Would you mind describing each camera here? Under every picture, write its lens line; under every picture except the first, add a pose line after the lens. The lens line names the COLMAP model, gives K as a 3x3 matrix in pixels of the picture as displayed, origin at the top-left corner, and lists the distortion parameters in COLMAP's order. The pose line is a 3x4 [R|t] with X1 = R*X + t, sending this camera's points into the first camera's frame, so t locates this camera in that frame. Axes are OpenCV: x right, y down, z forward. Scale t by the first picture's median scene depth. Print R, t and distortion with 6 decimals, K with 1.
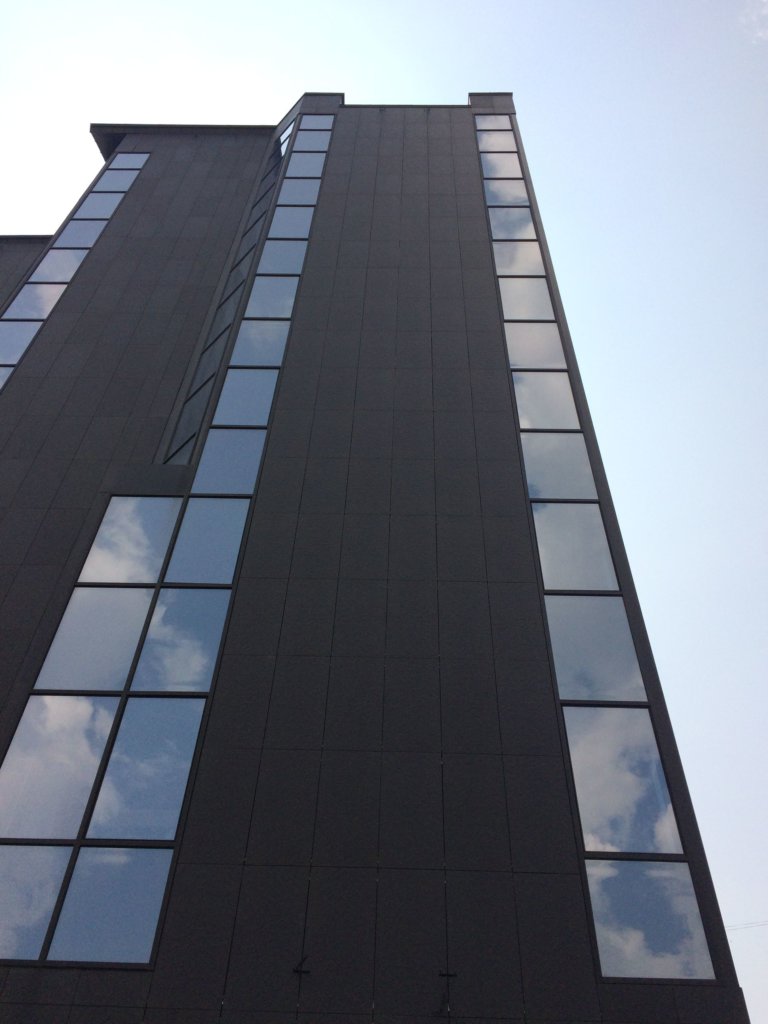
lens RADIAL K [[888.6, 0, 384.0], [0, 888.6, 512.0], [0, 0, 1]] dist [0.001740, -0.002946]
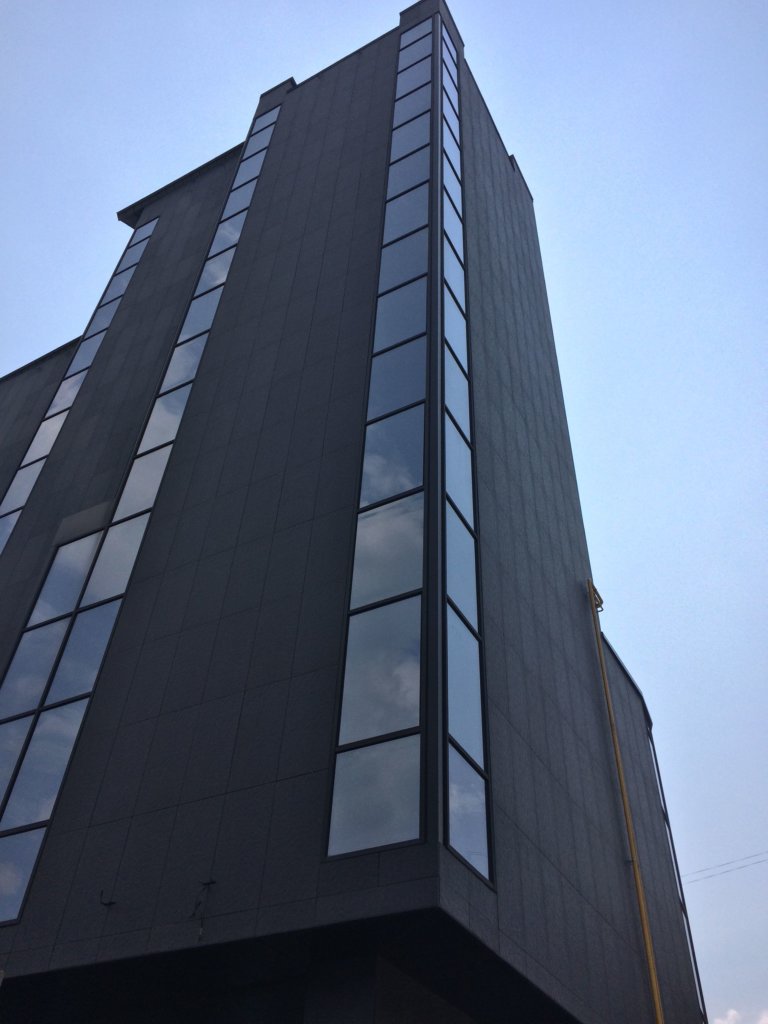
lens RADIAL K [[873.0, 0, 384.0], [0, 873.0, 512.0], [0, 0, 1]] dist [0.032828, -0.025400]
pose [[0.878679, -0.326628, -0.348191, 0.266636], [0.346792, 0.937930, -0.004696, 0.049741], [0.328113, -0.116623, 0.937412, 0.021471]]
